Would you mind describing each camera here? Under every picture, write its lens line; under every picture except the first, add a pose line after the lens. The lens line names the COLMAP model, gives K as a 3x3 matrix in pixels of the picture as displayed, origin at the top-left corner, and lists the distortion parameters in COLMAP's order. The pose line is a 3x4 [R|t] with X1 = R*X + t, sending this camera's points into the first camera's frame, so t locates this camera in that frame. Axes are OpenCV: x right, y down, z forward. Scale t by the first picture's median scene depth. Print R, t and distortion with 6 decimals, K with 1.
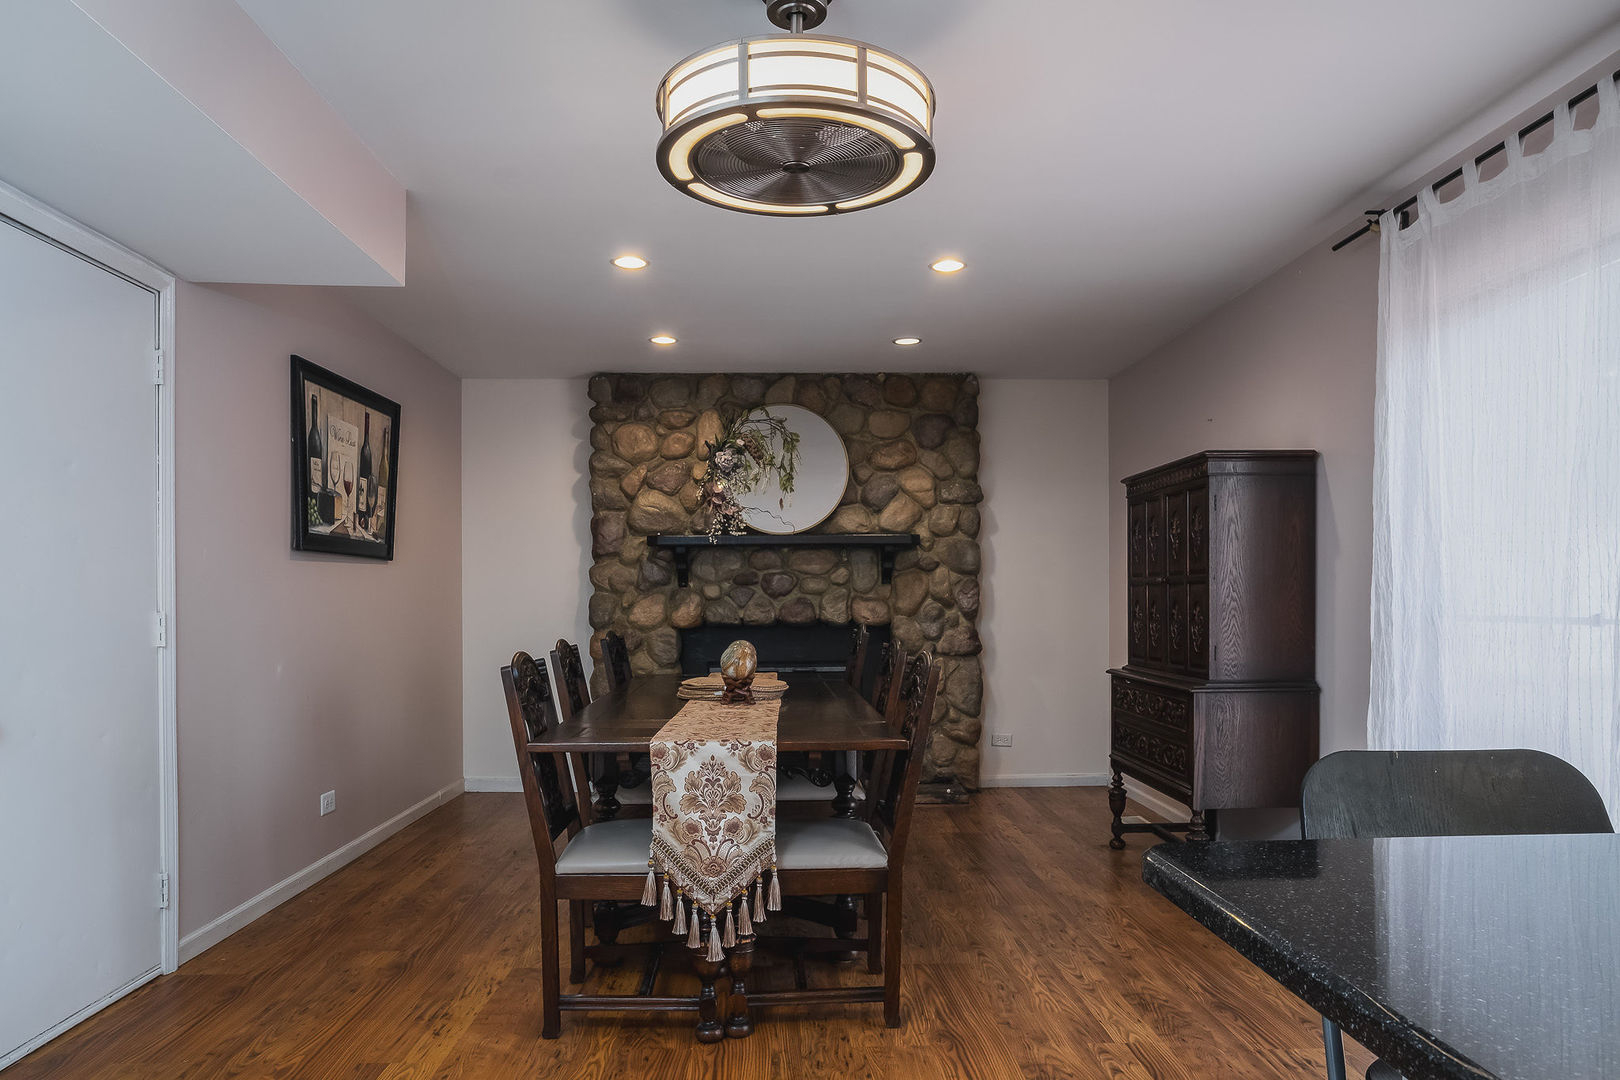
lens RADIAL K [[949.6, 0, 821.3], [0, 949.6, 603.5], [0, 0, 1]] dist [-0.002353, 0.000128]
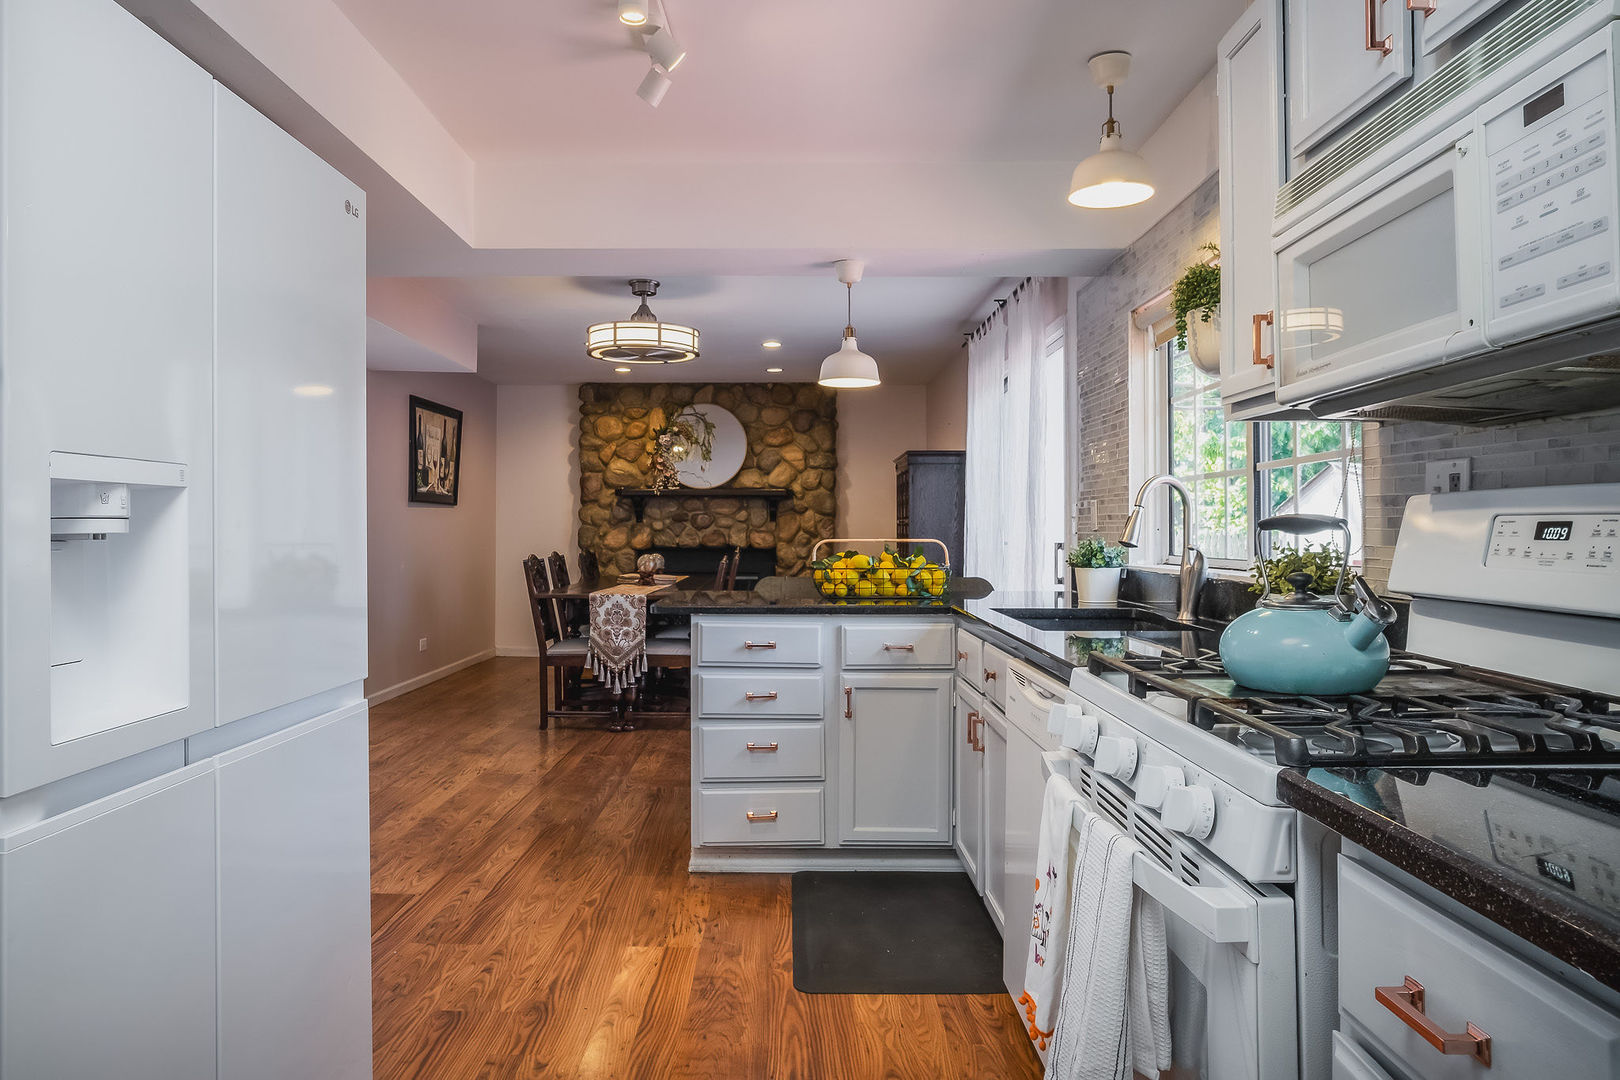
lens RADIAL K [[977.3, 0, 810.0], [0, 977.3, 540.0], [0, 0, 1]] dist [-0.002070, -0.000175]
pose [[0.999337, 0.008566, -0.035375, 0.187589], [-0.008431, 0.999957, 0.003979, 0.002384], [0.035408, -0.003678, 0.999366, -0.570959]]
